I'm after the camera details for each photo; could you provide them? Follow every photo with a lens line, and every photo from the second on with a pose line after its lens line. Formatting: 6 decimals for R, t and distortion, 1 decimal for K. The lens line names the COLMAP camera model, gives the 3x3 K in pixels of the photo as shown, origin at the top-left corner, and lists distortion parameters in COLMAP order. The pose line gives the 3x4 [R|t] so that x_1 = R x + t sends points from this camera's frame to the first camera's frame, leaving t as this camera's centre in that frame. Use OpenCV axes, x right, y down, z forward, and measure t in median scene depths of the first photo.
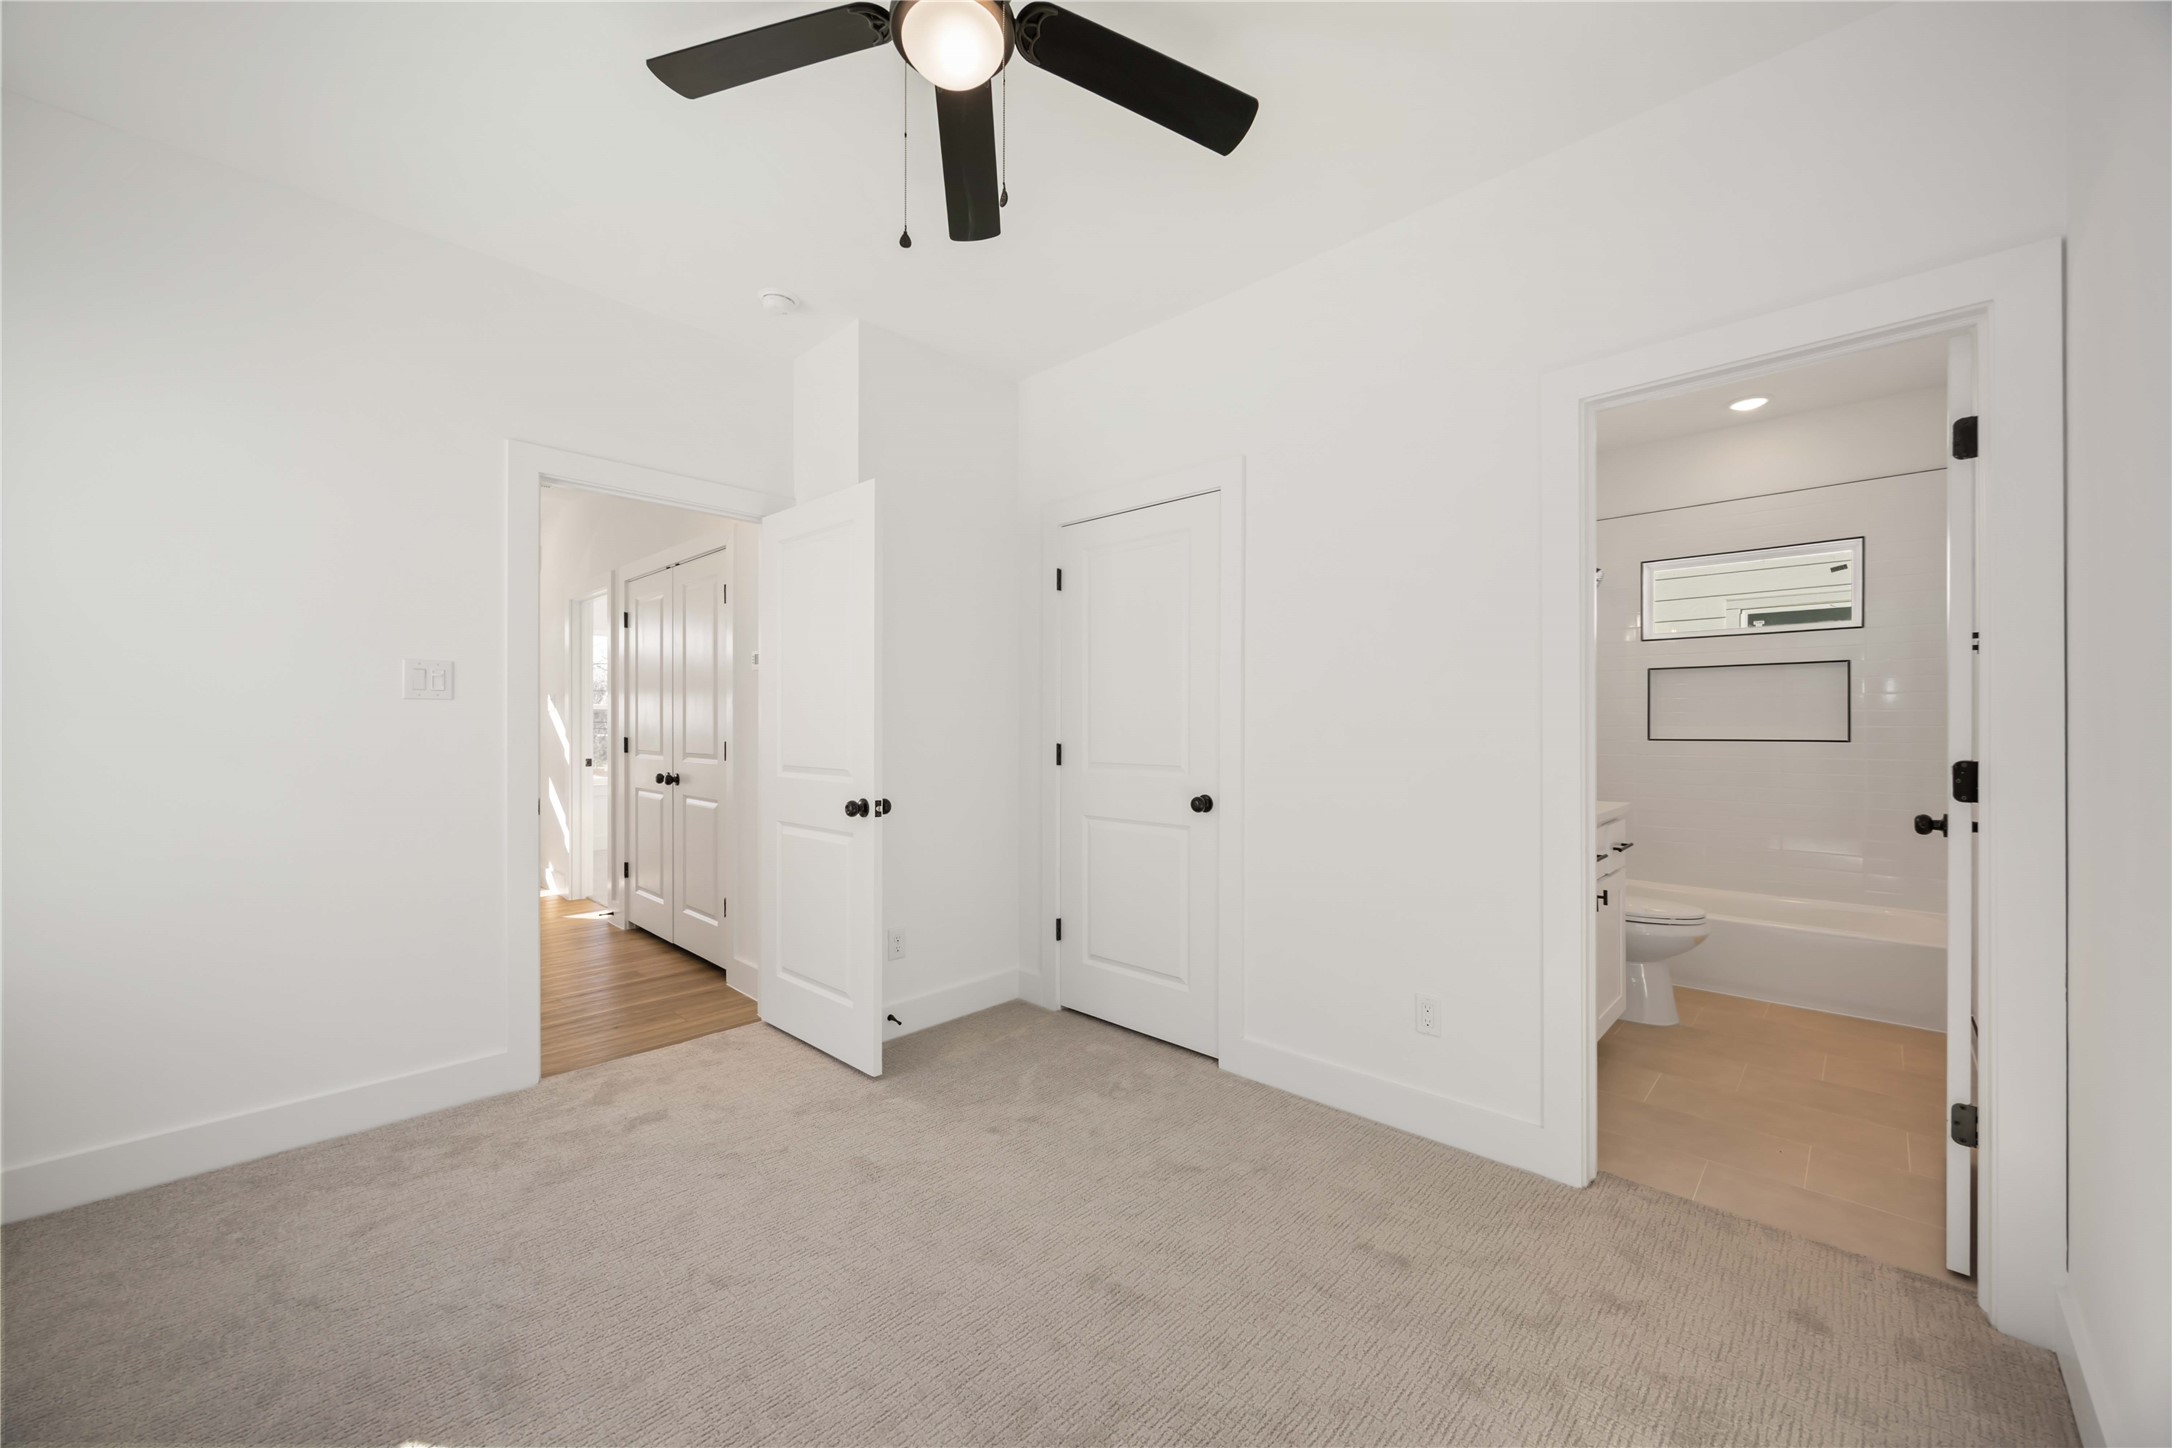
lens RADIAL K [[828.1, 0, 1088.1], [0, 828.1, 721.1], [0, 0, 1]] dist [-0.006245, -0.000254]
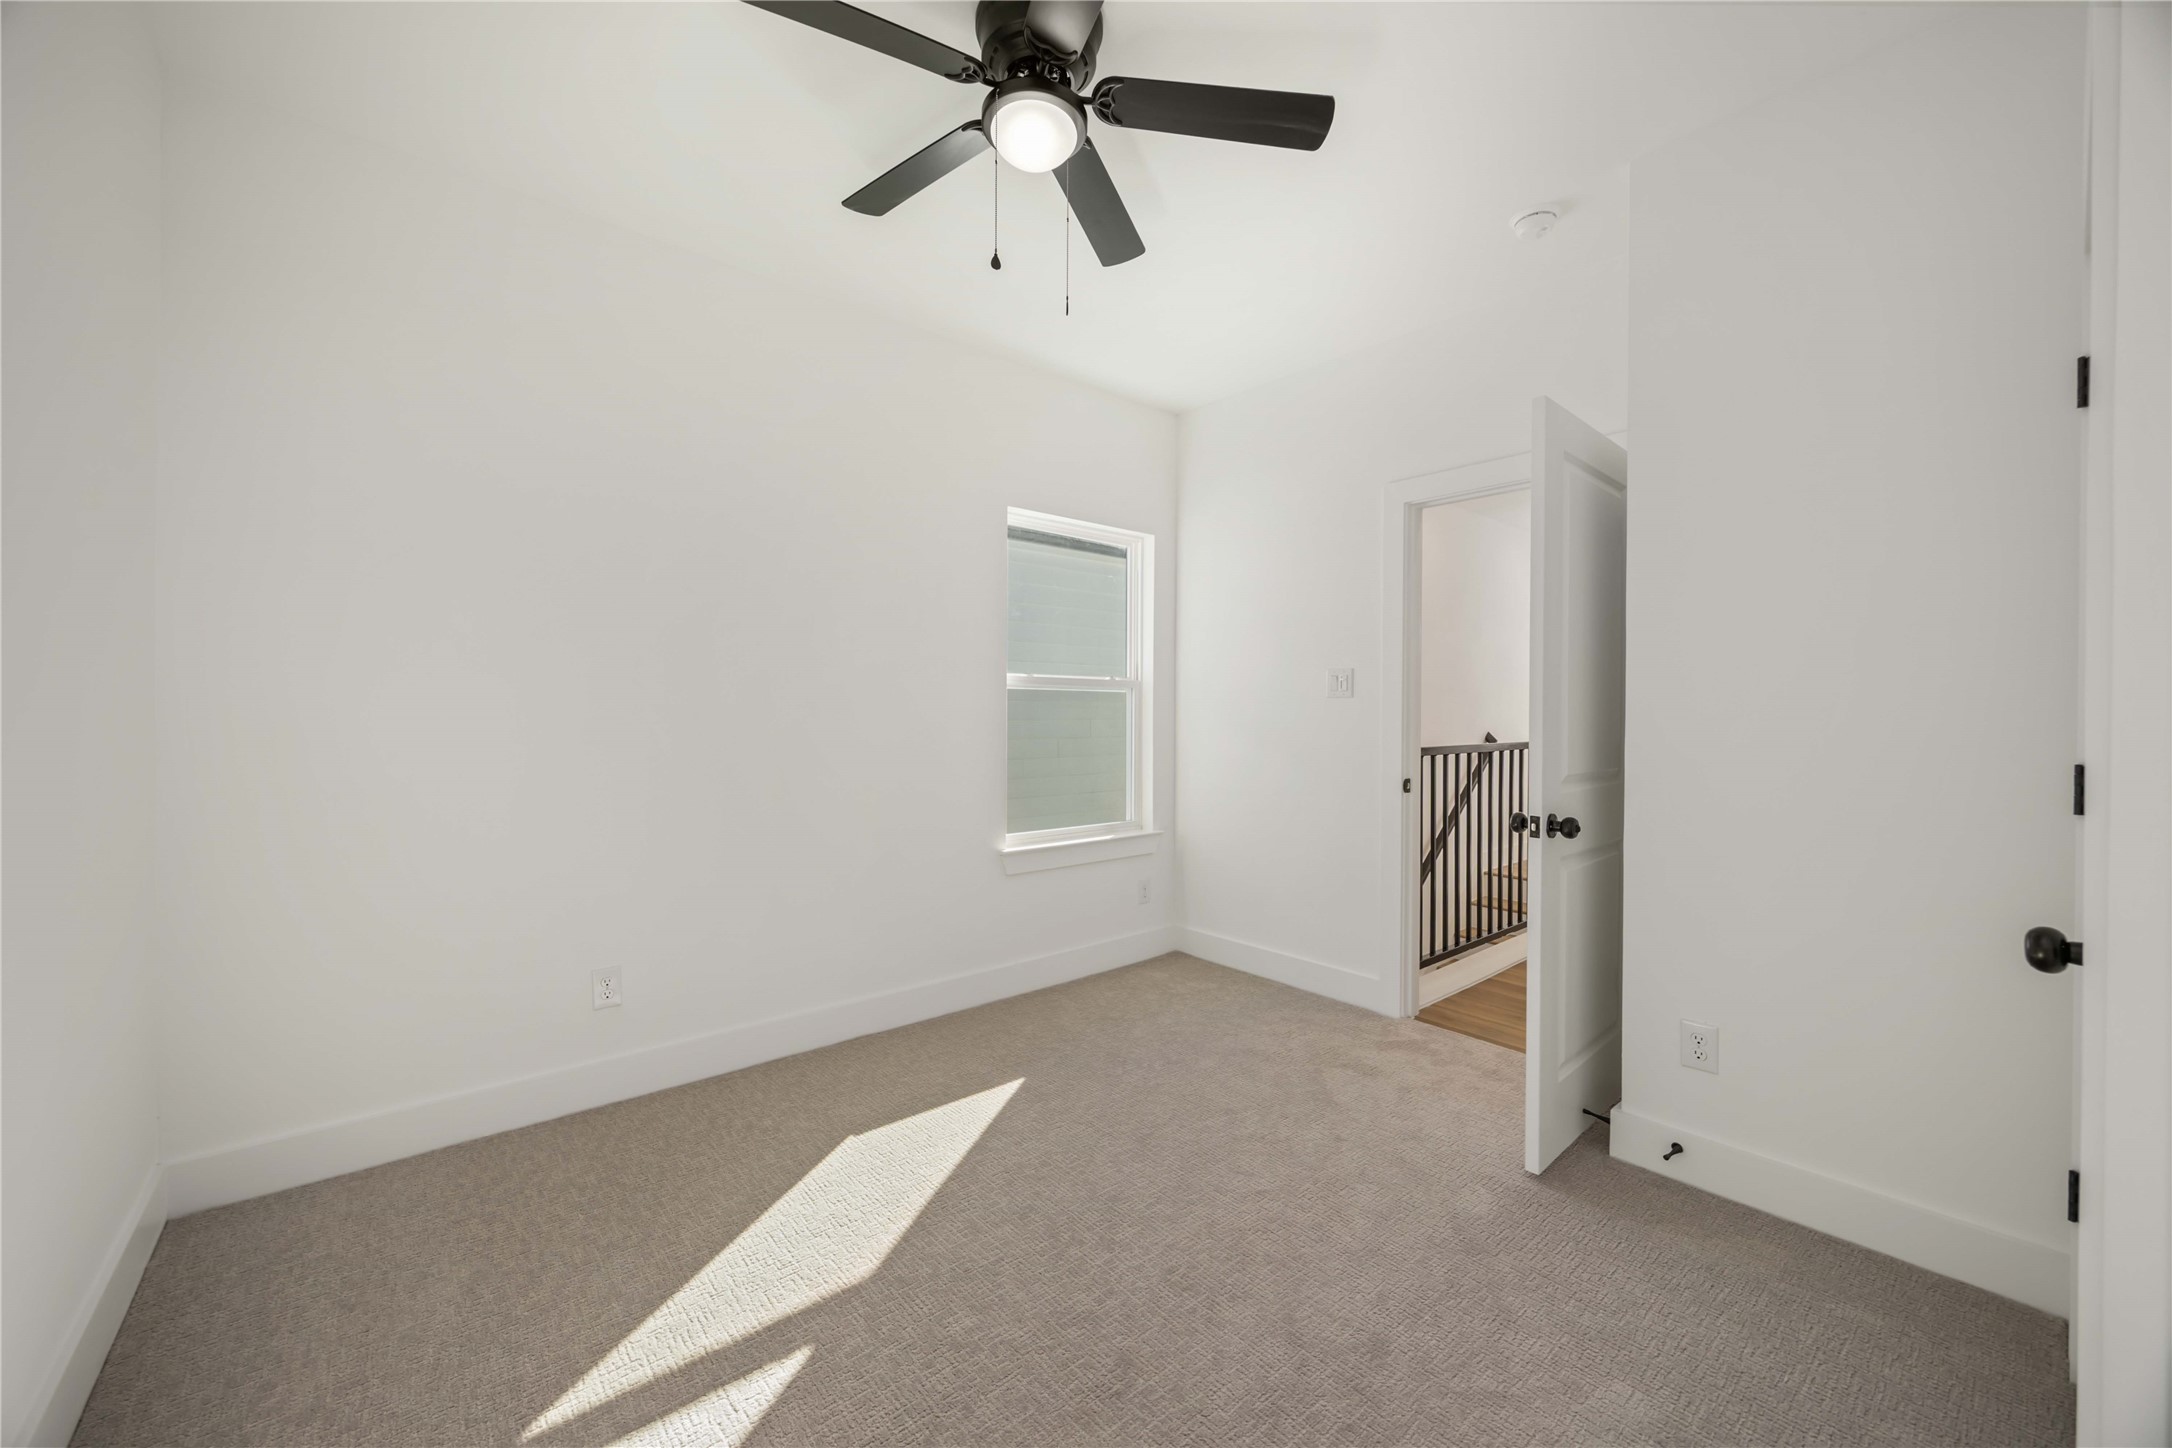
lens RADIAL K [[828.1, 0, 1088.9], [0, 828.1, 723.1], [0, 0, 1]] dist [-0.006245, -0.000254]
pose [[-0.098383, 0.014047, -0.995049, 0.597971], [0.001180, 0.999901, 0.013999, -0.004223], [0.995148, 0.000203, -0.098390, 0.719519]]
